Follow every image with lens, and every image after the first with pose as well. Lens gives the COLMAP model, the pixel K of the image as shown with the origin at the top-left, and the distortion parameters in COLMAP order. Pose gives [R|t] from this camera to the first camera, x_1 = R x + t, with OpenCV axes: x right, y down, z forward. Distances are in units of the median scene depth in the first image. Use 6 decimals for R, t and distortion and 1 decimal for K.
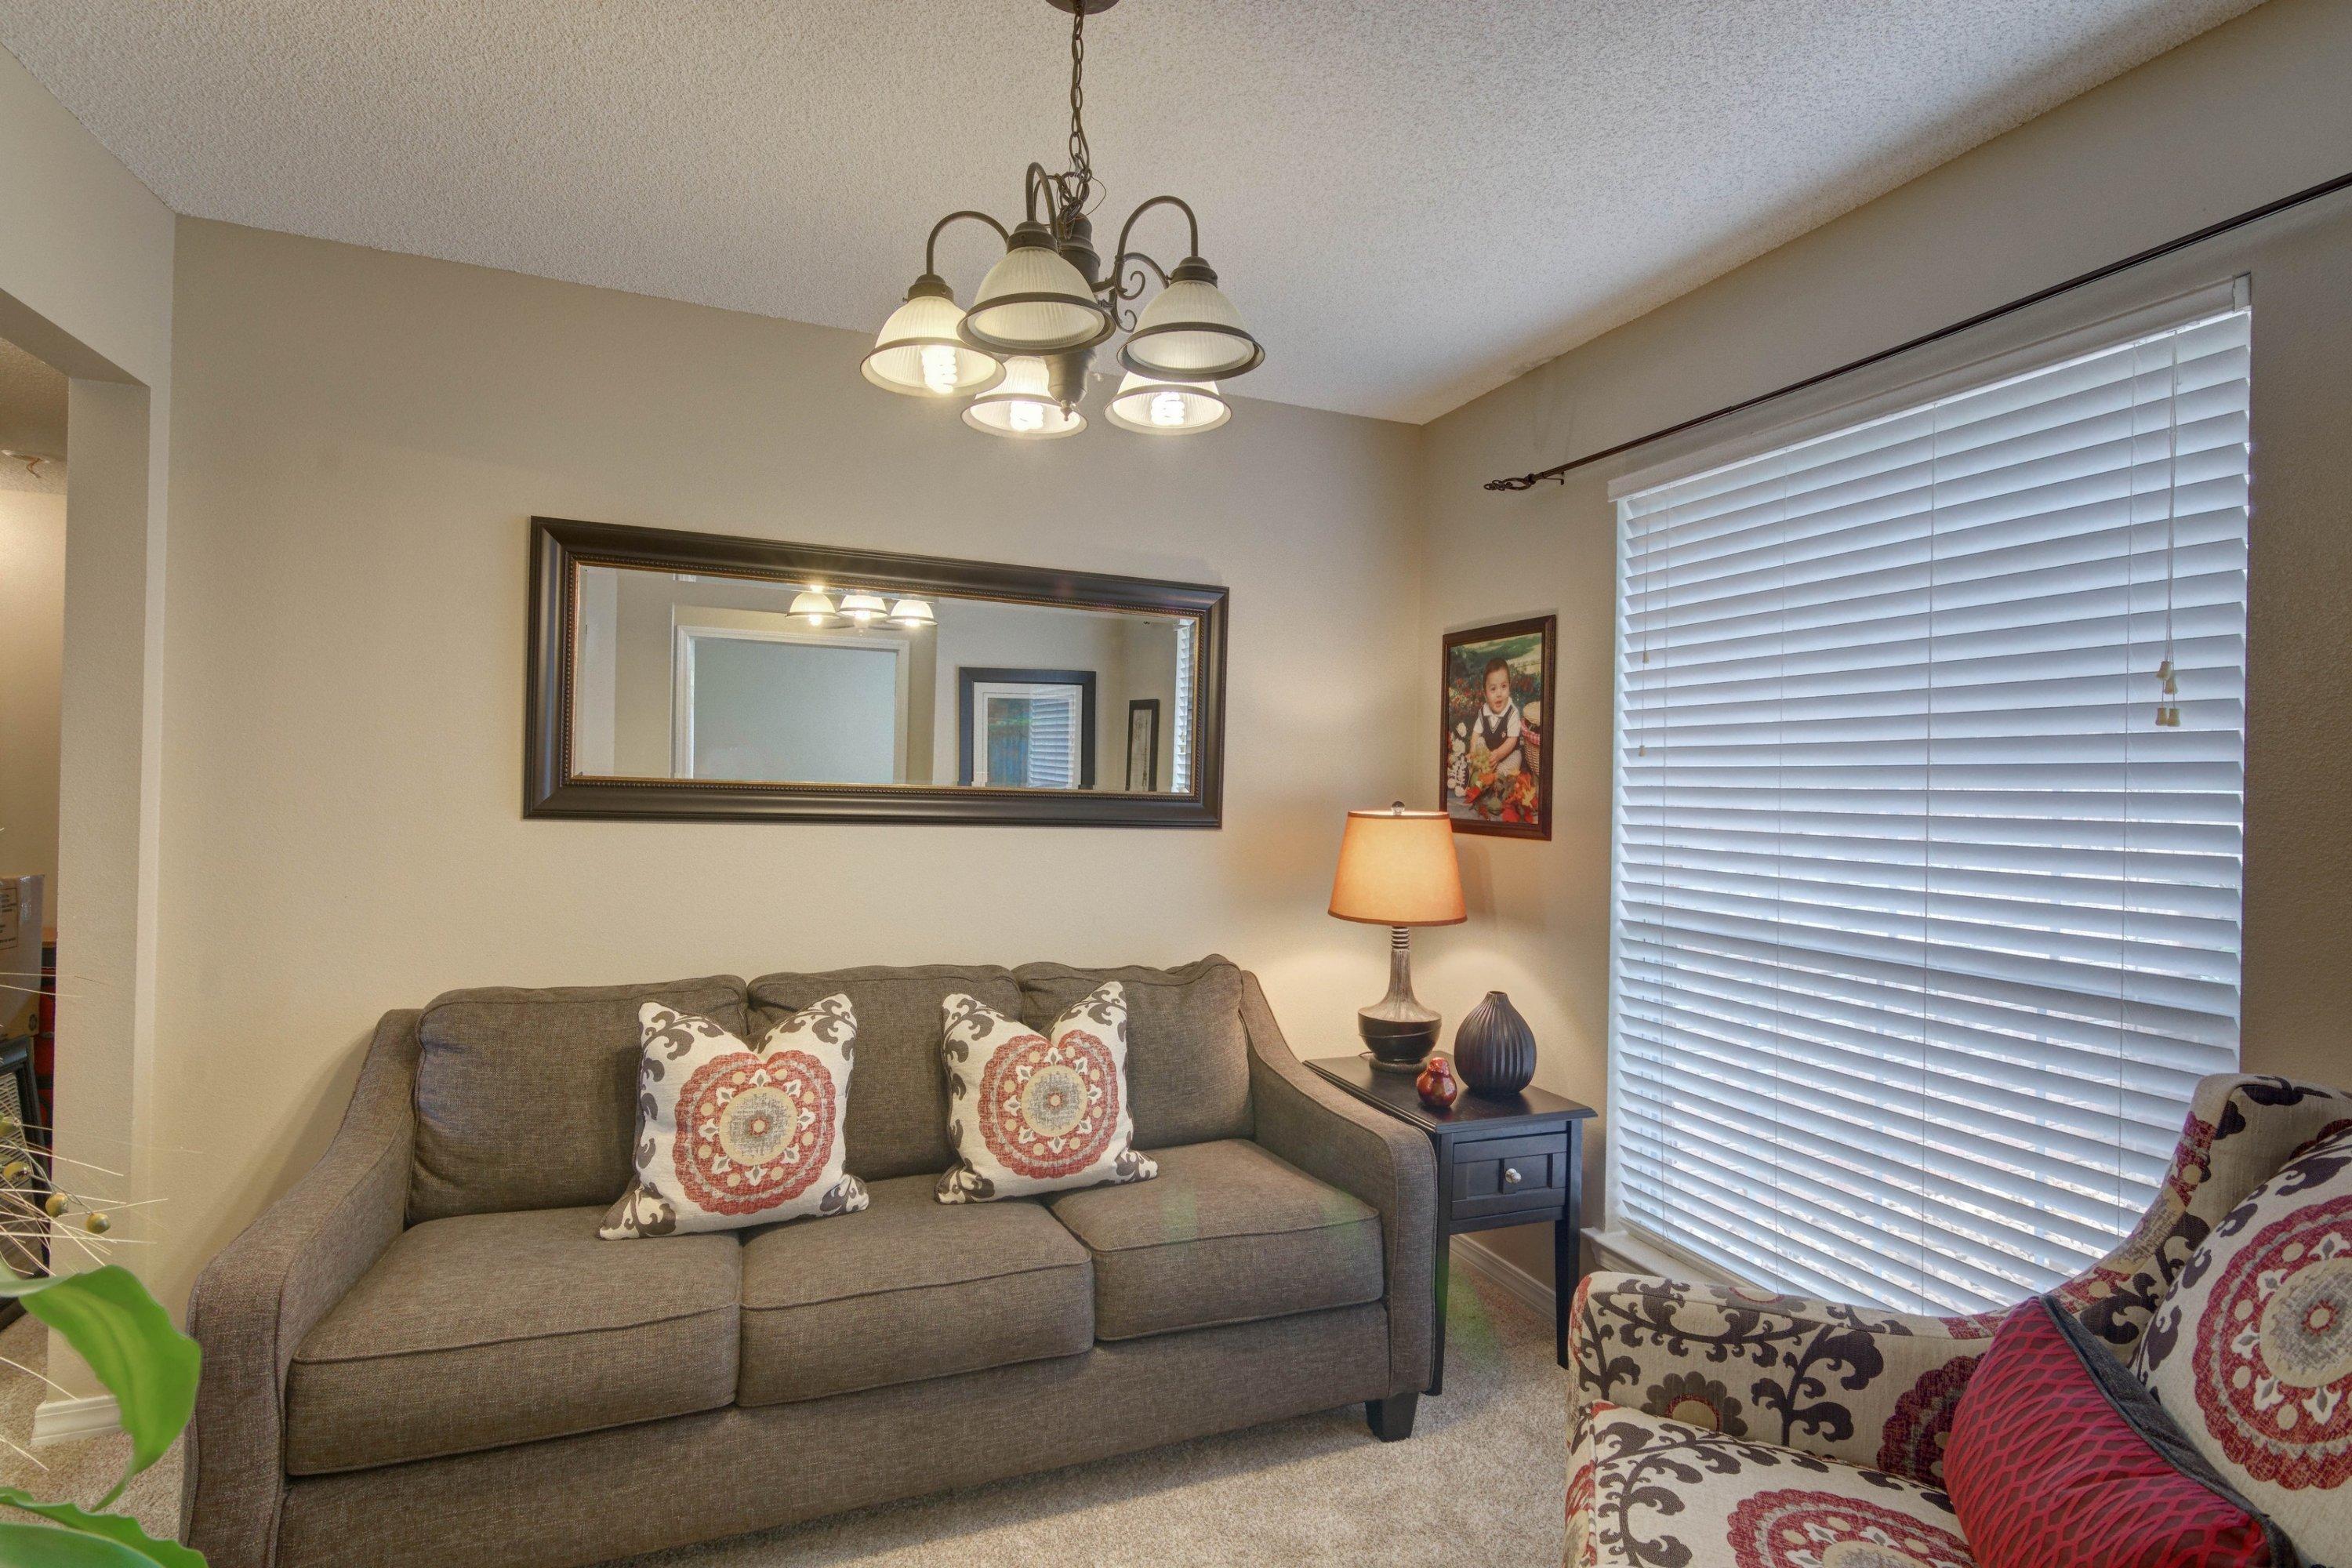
lens RADIAL K [[1116.9, 0, 1160.8], [0, 1116.9, 781.3], [0, 0, 1]] dist [-0.000475, -0.000166]
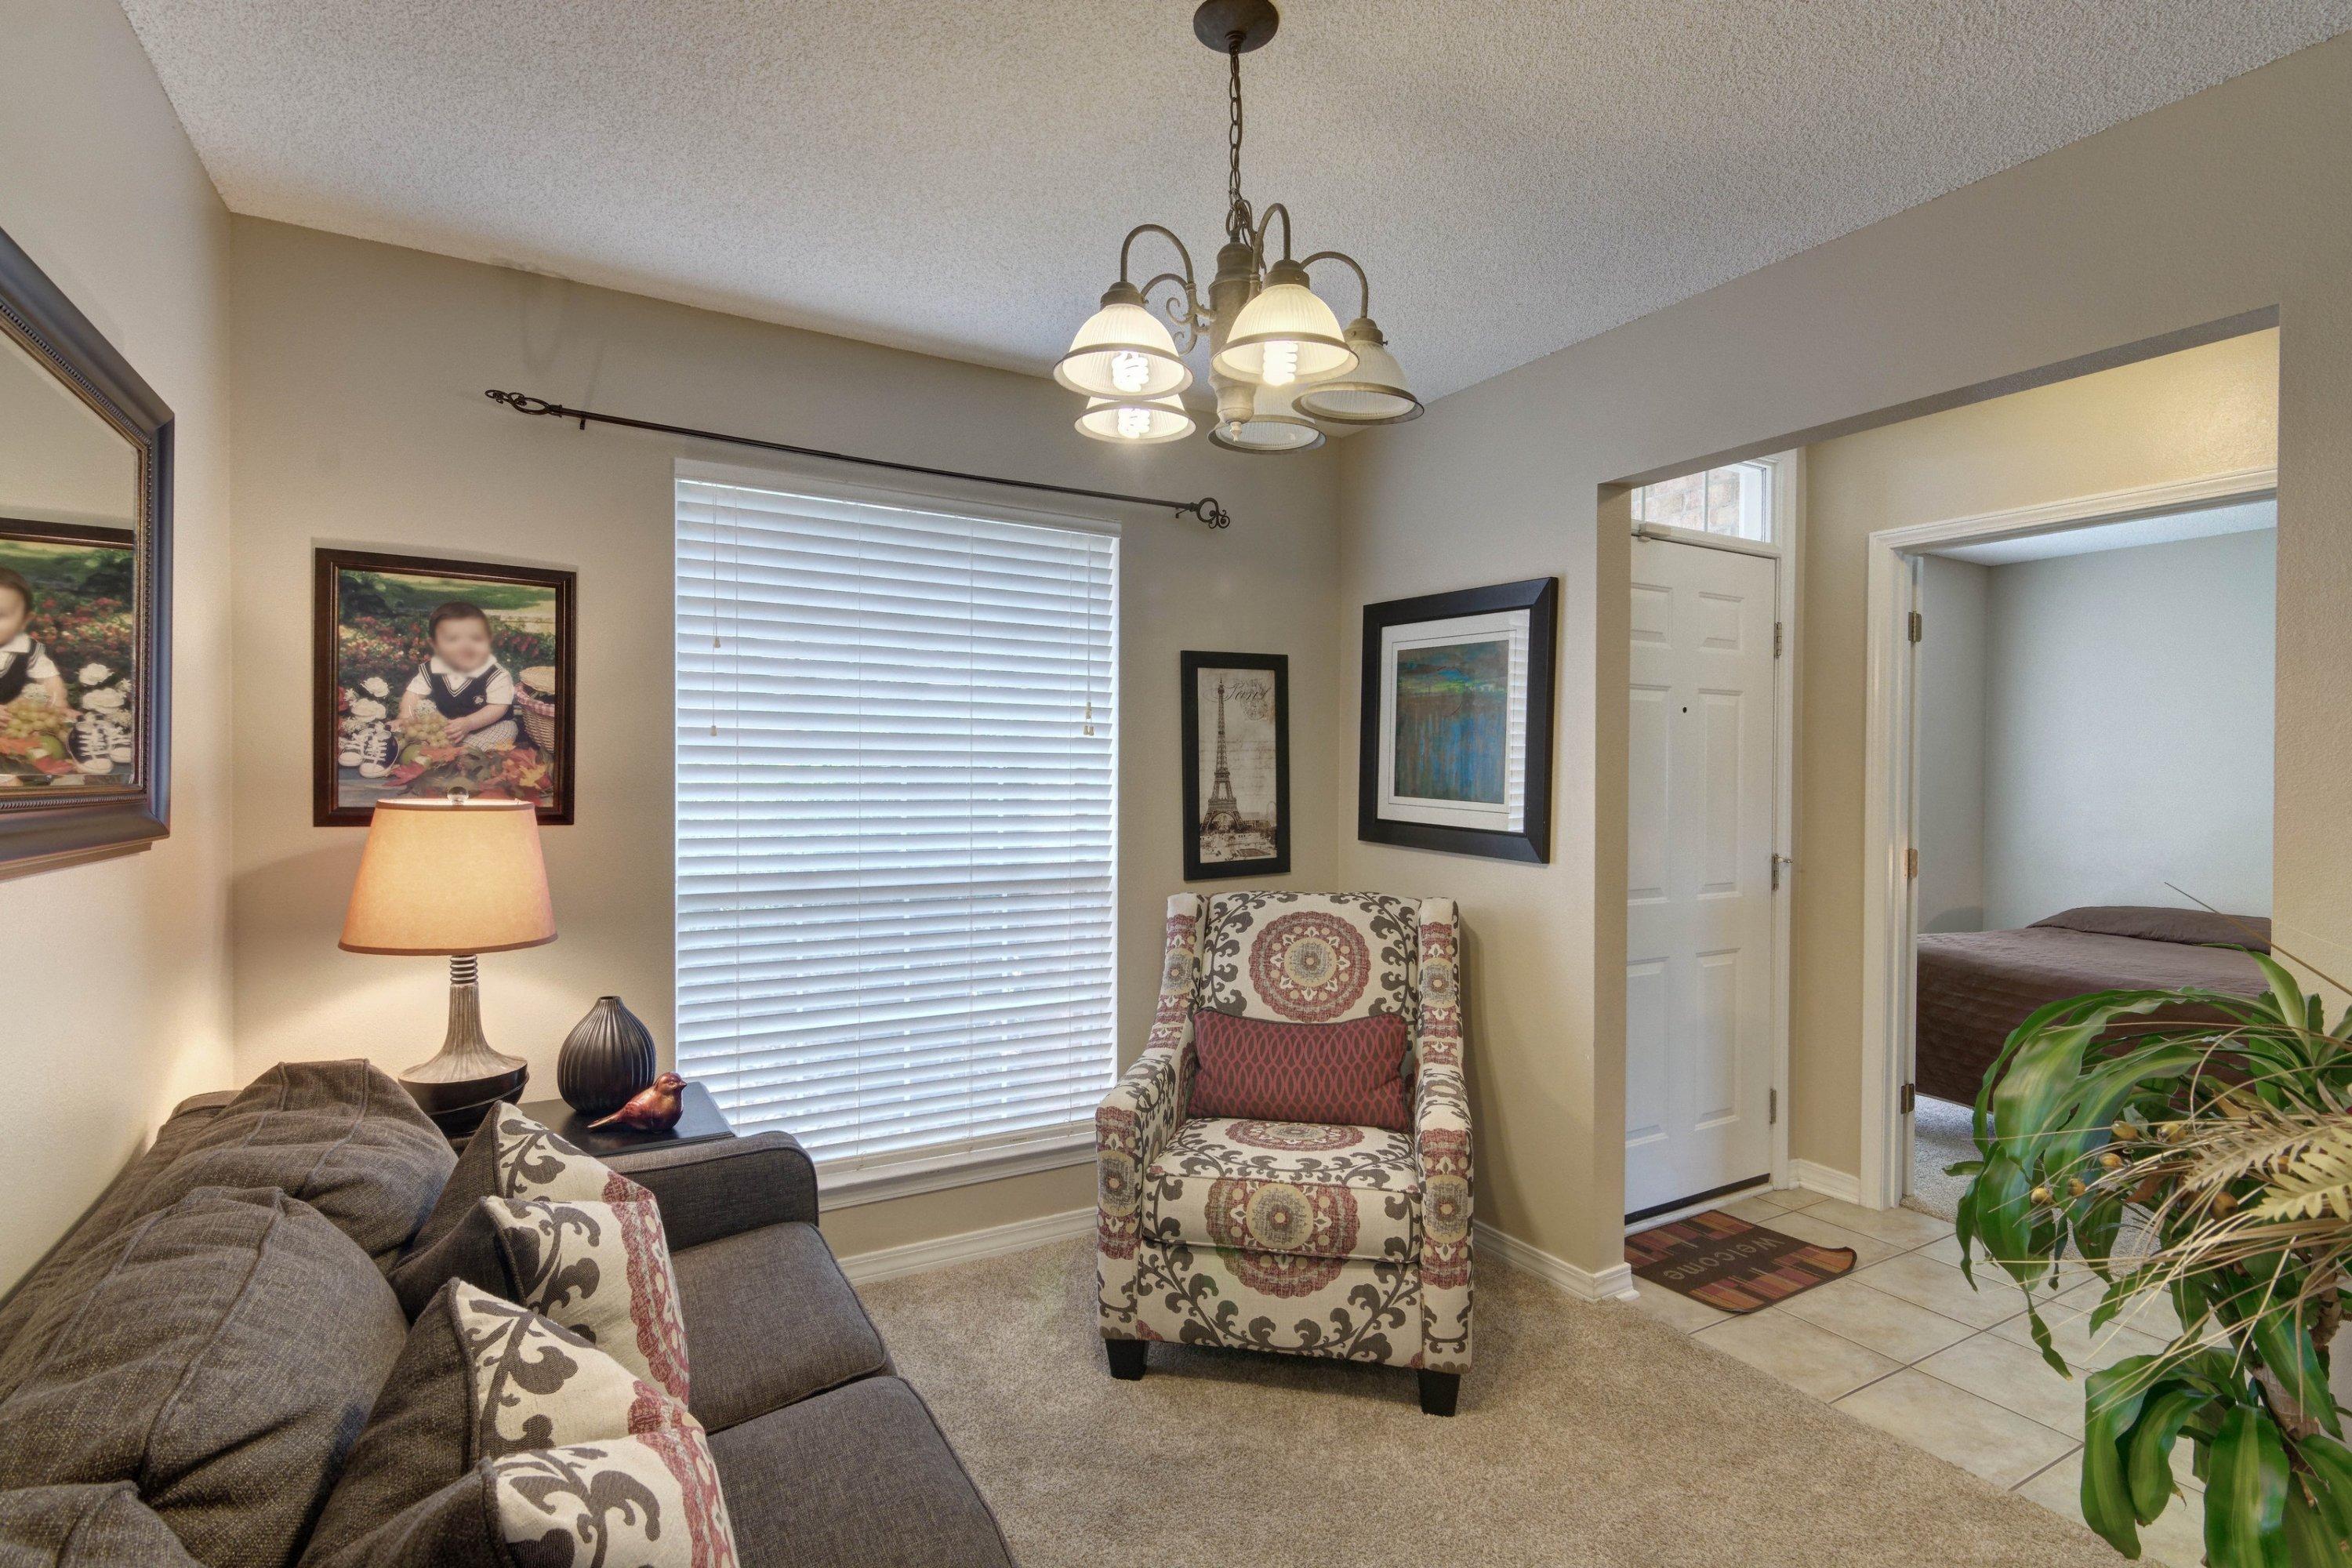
lens RADIAL K [[1116.9, 0, 1160.8], [0, 1116.9, 781.3], [0, 0, 1]] dist [-0.000475, -0.000166]
pose [[-0.160072, -0.026451, 0.986751, -0.598346], [-0.013783, 0.999603, 0.024559, -0.009870], [-0.987009, -0.009669, -0.160373, 0.663608]]
